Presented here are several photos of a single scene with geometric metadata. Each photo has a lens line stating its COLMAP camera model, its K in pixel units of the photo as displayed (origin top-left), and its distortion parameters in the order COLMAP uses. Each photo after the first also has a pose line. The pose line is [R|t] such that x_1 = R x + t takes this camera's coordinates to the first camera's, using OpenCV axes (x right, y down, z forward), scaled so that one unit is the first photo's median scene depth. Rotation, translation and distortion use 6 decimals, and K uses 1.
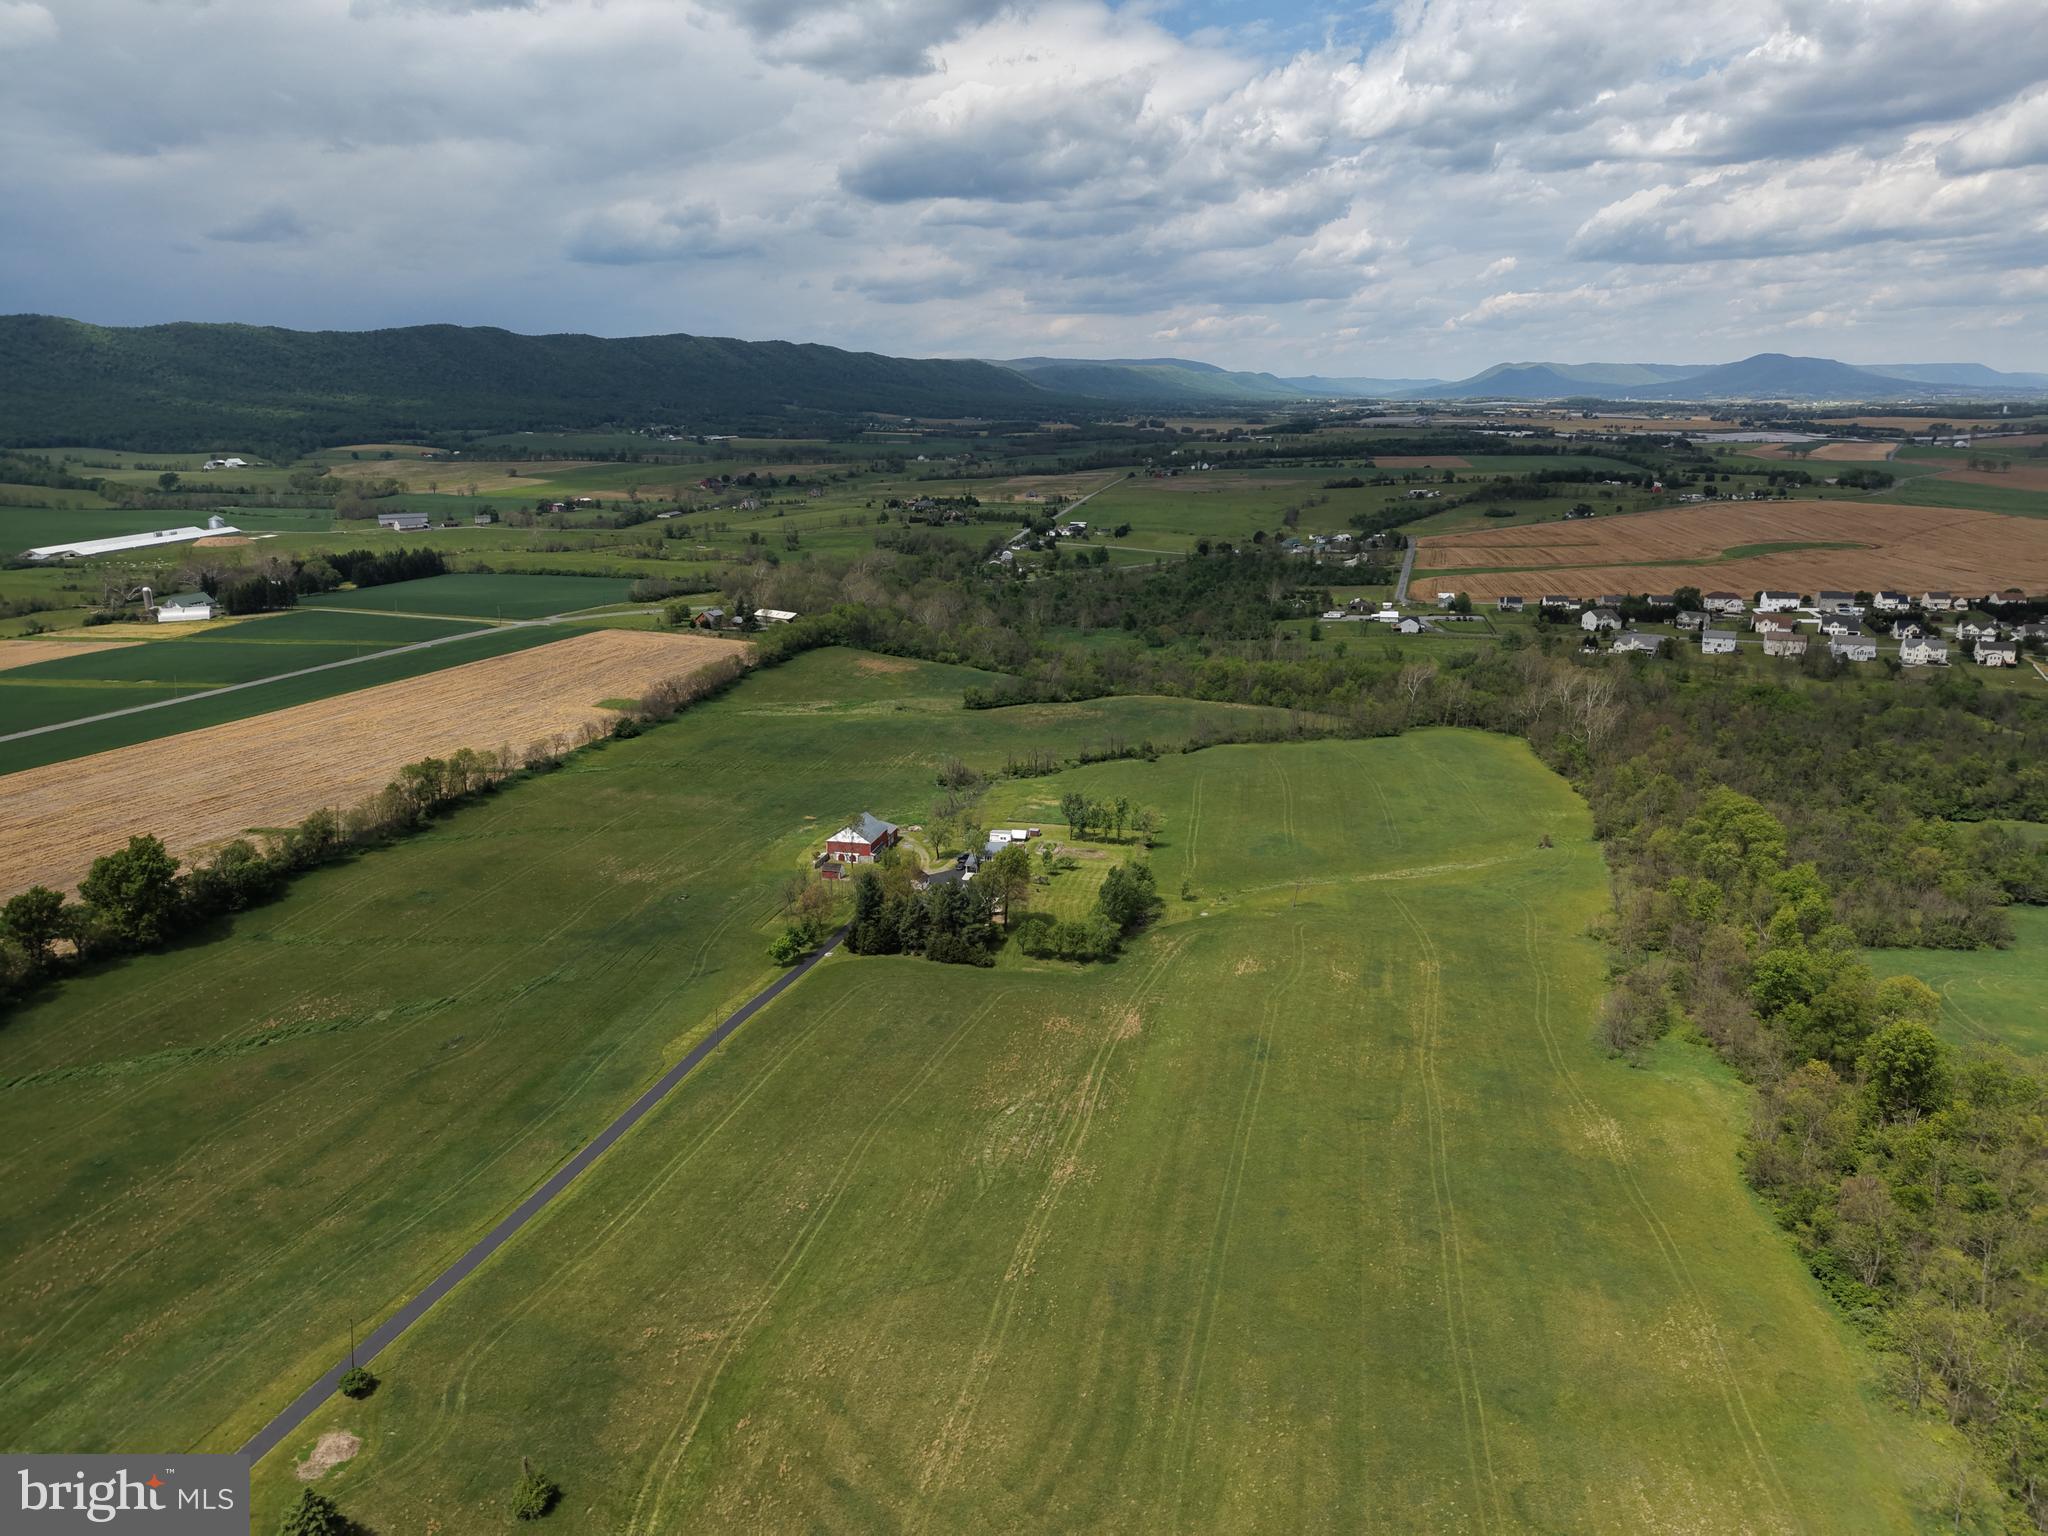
lens RADIAL K [[1354.1, 0, 1021.8], [0, 1354.1, 784.3], [0, 0, 1]] dist [0.037339, -0.042513]
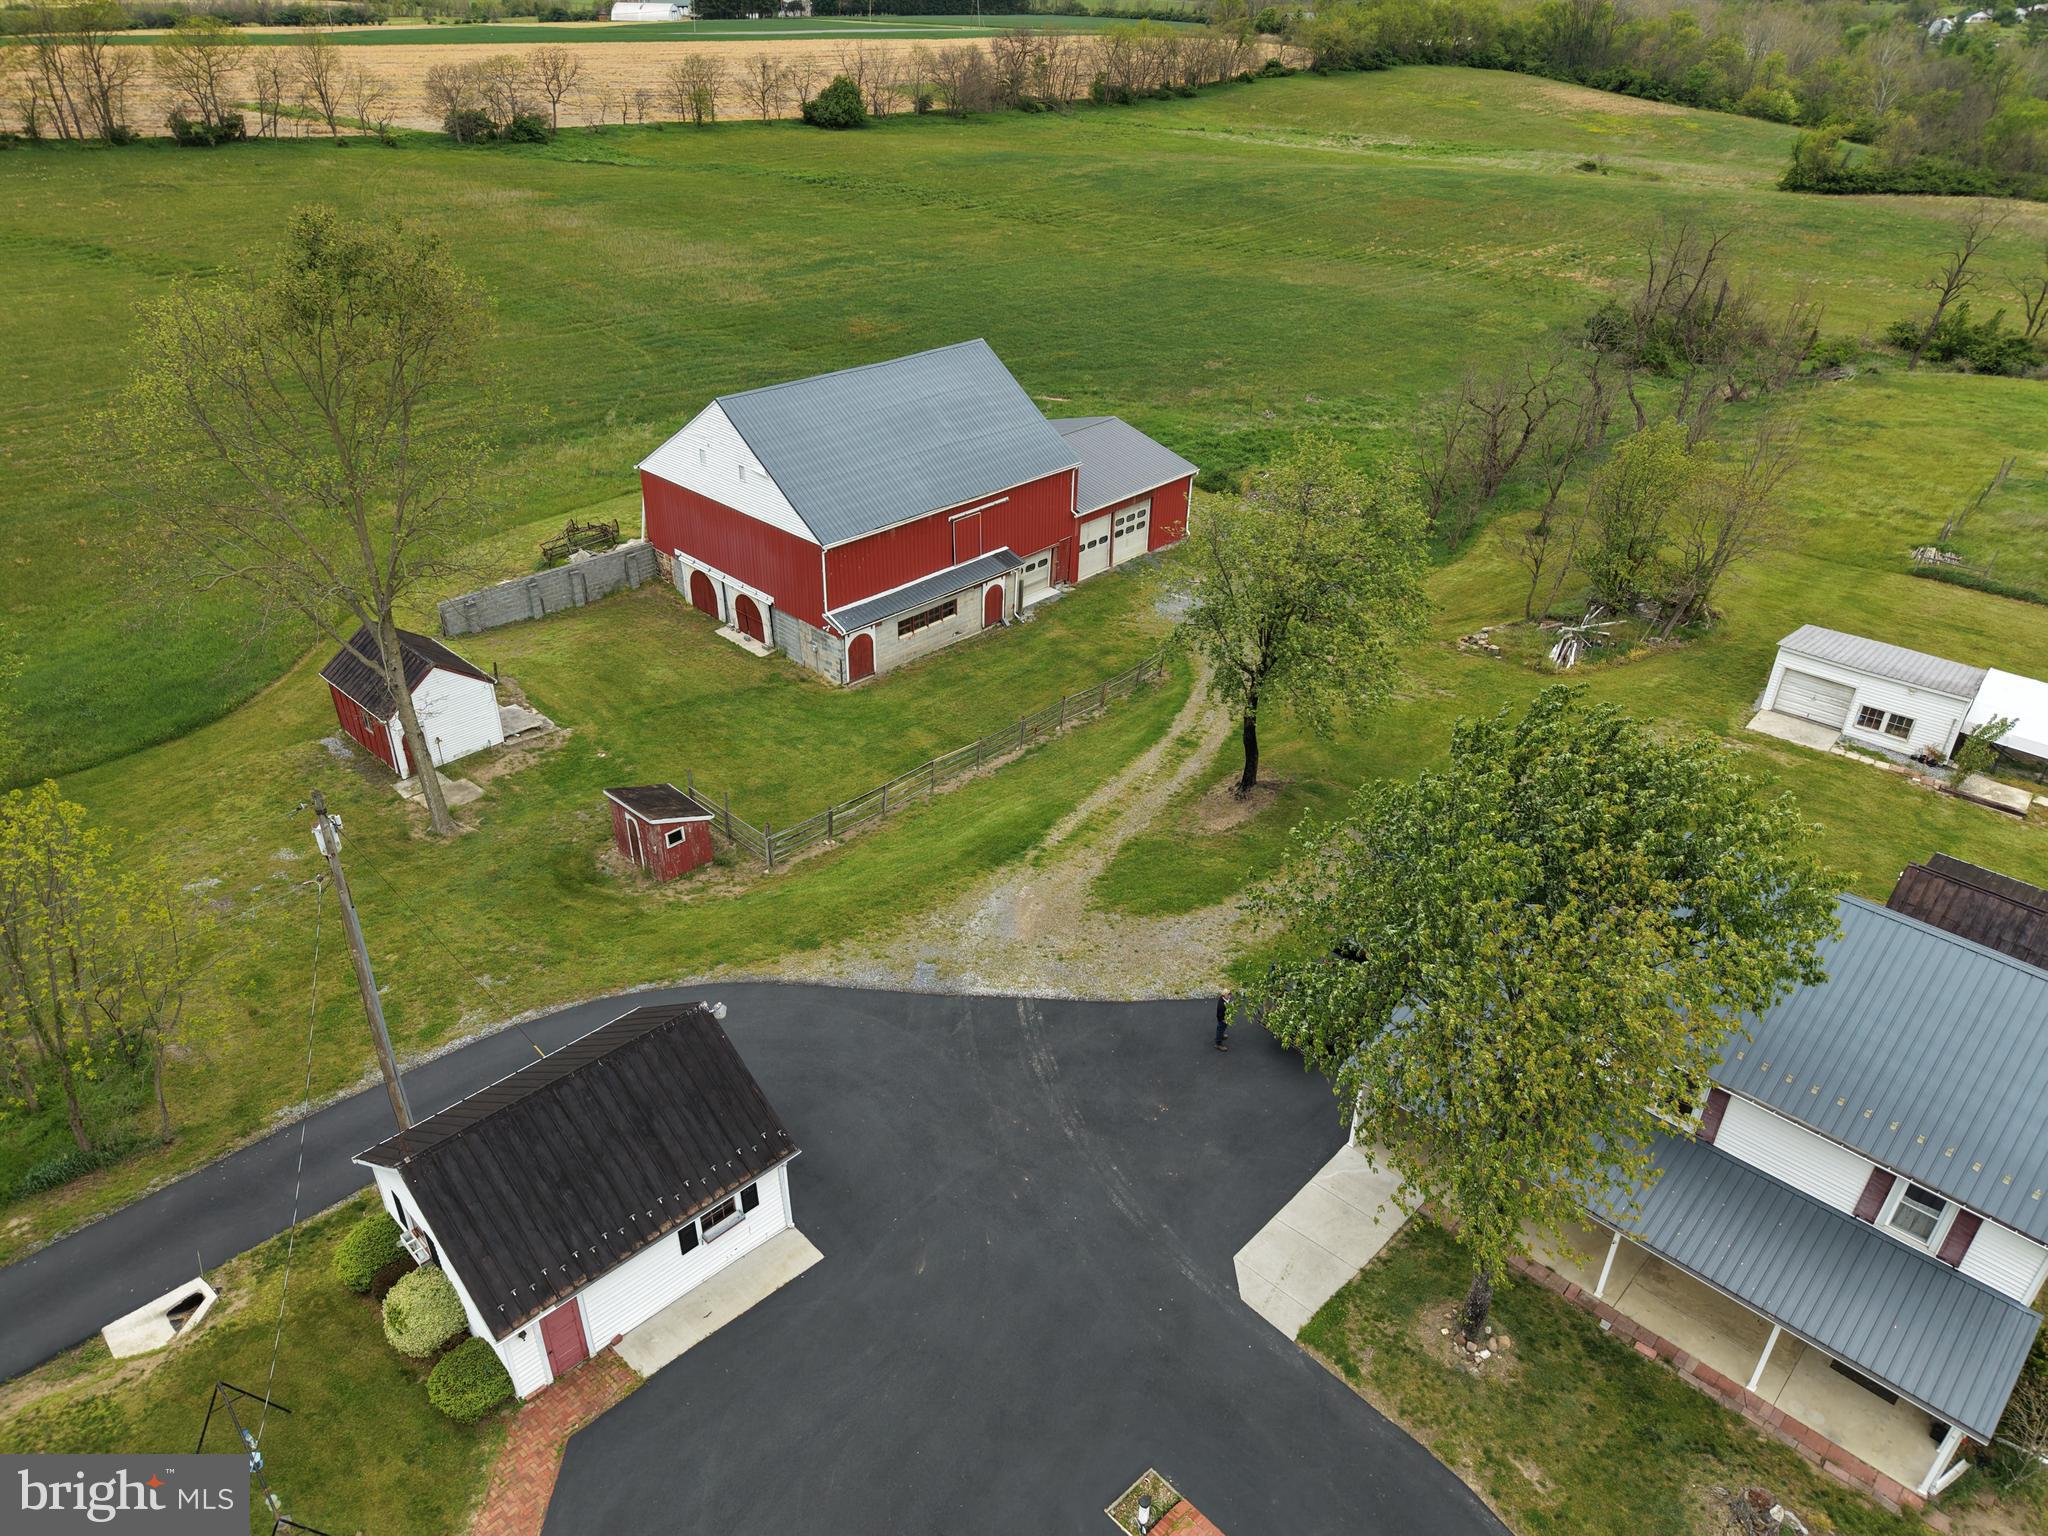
lens RADIAL K [[1375.6, 0, 1012.7], [0, 1375.6, 765.6], [0, 0, 1]] dist [0.020139, -0.018426]
pose [[0.858121, 0.277685, -0.431879, -0.009638], [-0.159323, 0.943624, 0.290156, 0.007267], [0.488103, -0.180181, 0.853985, 0.312096]]
